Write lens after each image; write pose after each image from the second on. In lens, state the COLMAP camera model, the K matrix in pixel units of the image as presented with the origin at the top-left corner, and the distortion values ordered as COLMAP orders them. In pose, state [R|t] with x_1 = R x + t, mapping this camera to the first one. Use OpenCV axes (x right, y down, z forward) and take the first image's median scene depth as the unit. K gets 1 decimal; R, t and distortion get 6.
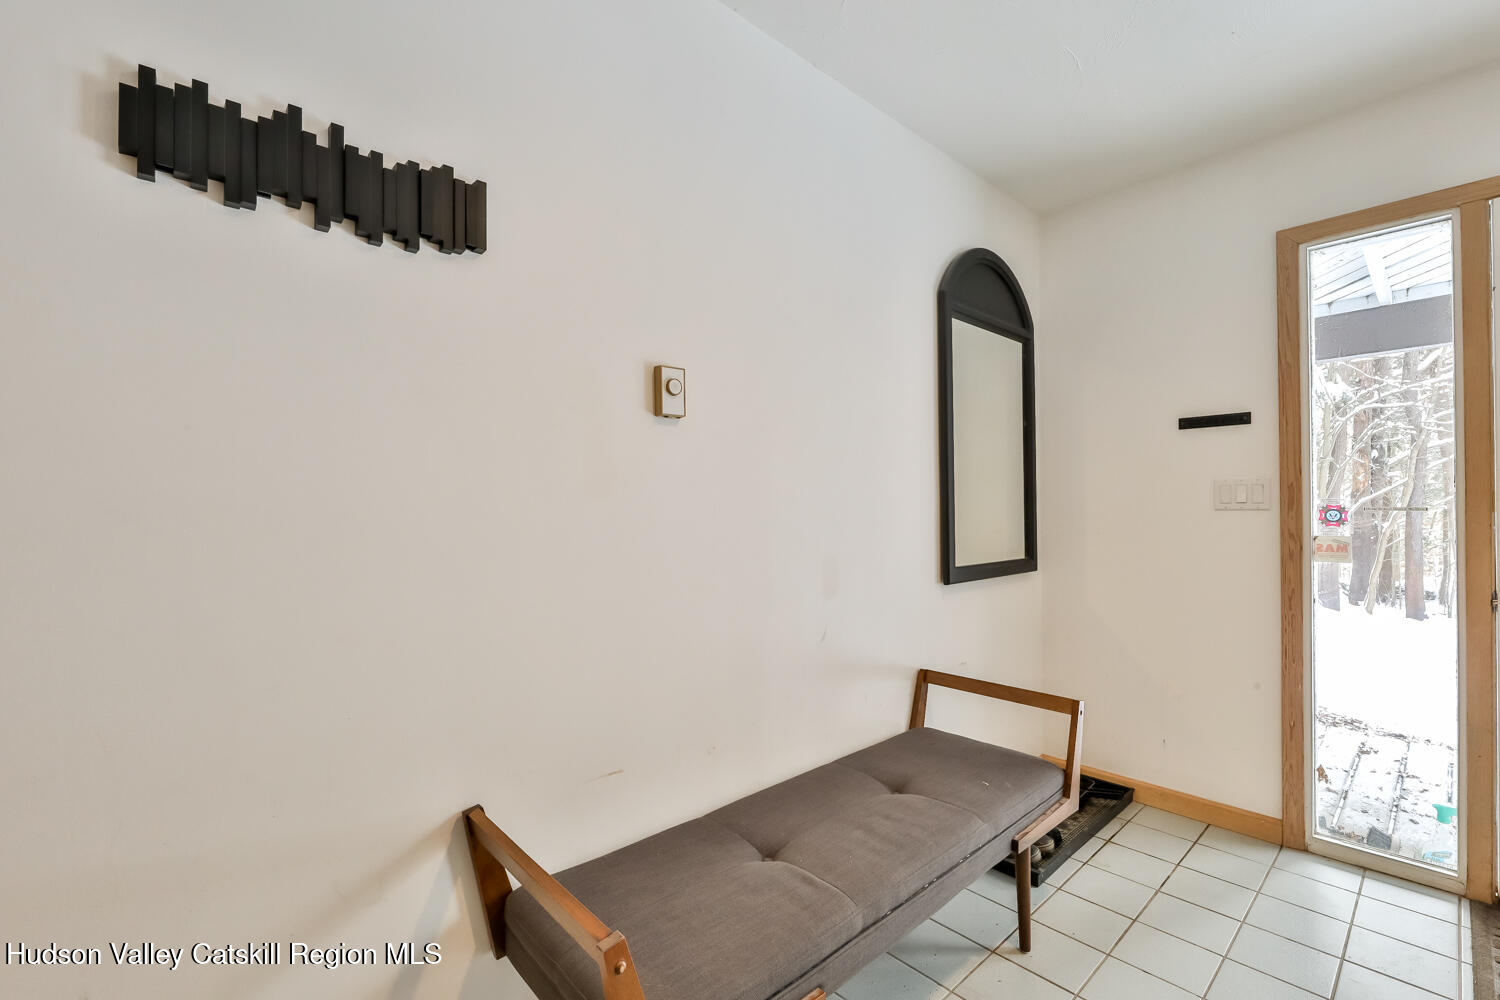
lens RADIAL K [[646.9, 0, 751.7], [0, 646.9, 504.3], [0, 0, 1]] dist [-0.003880, -0.000289]
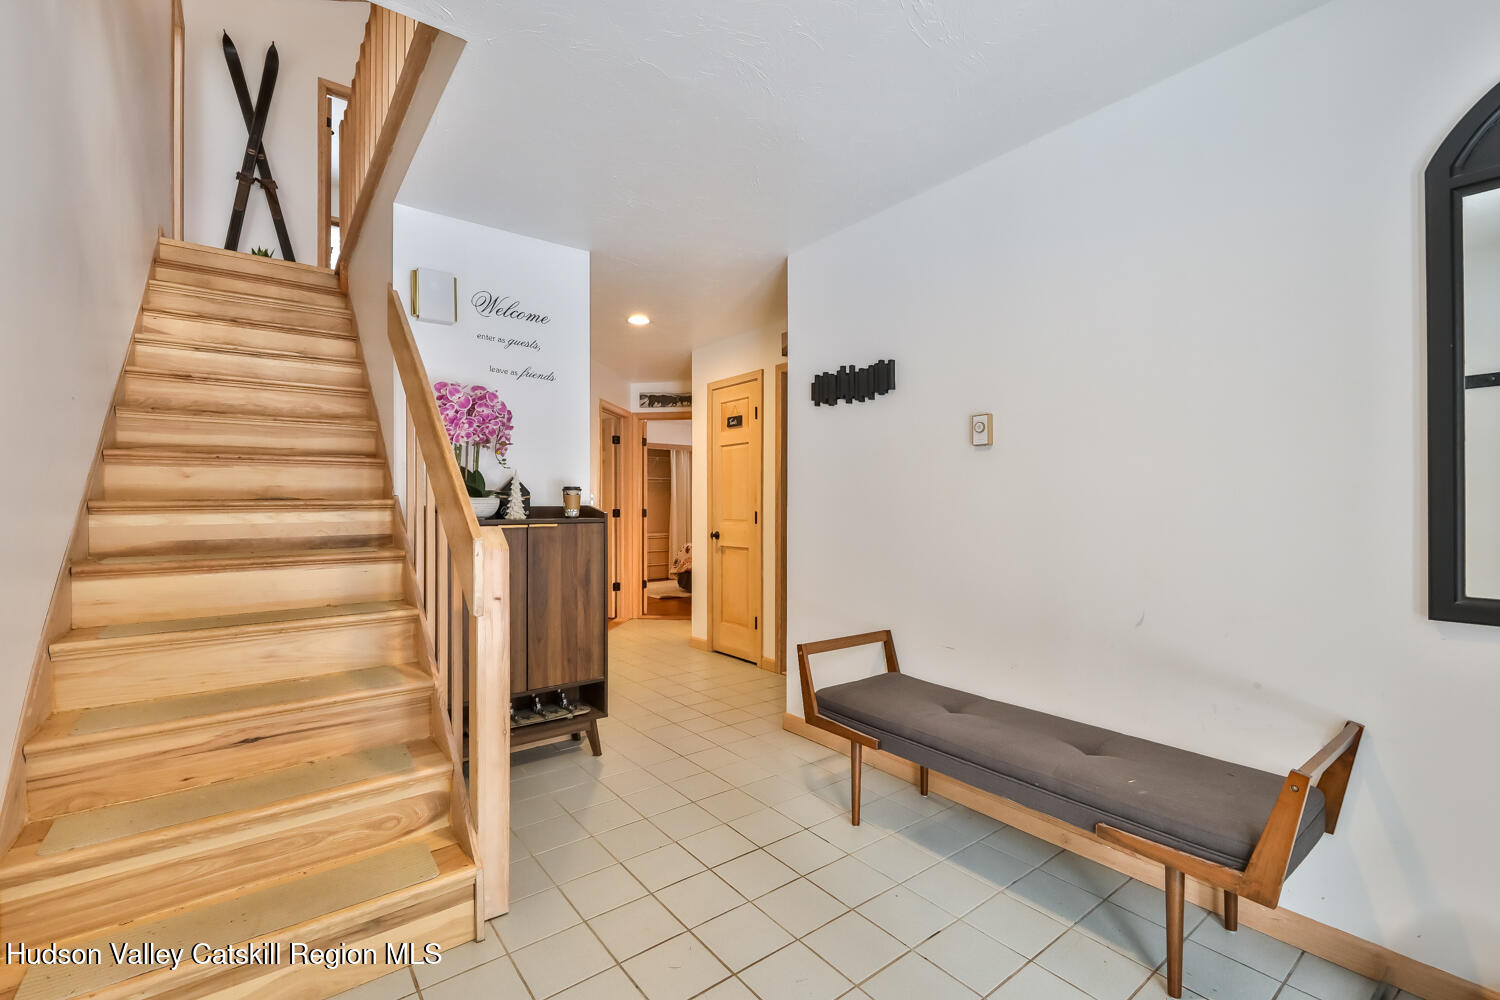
lens RADIAL K [[646.9, 0, 750.4], [0, 646.9, 499.5], [0, 0, 1]] dist [-0.003880, -0.000289]
pose [[-0.085257, 0.000294, -0.996359, 1.683342], [0.006730, 0.999977, -0.000281, -0.003551], [0.996336, -0.006729, -0.085257, 0.611126]]
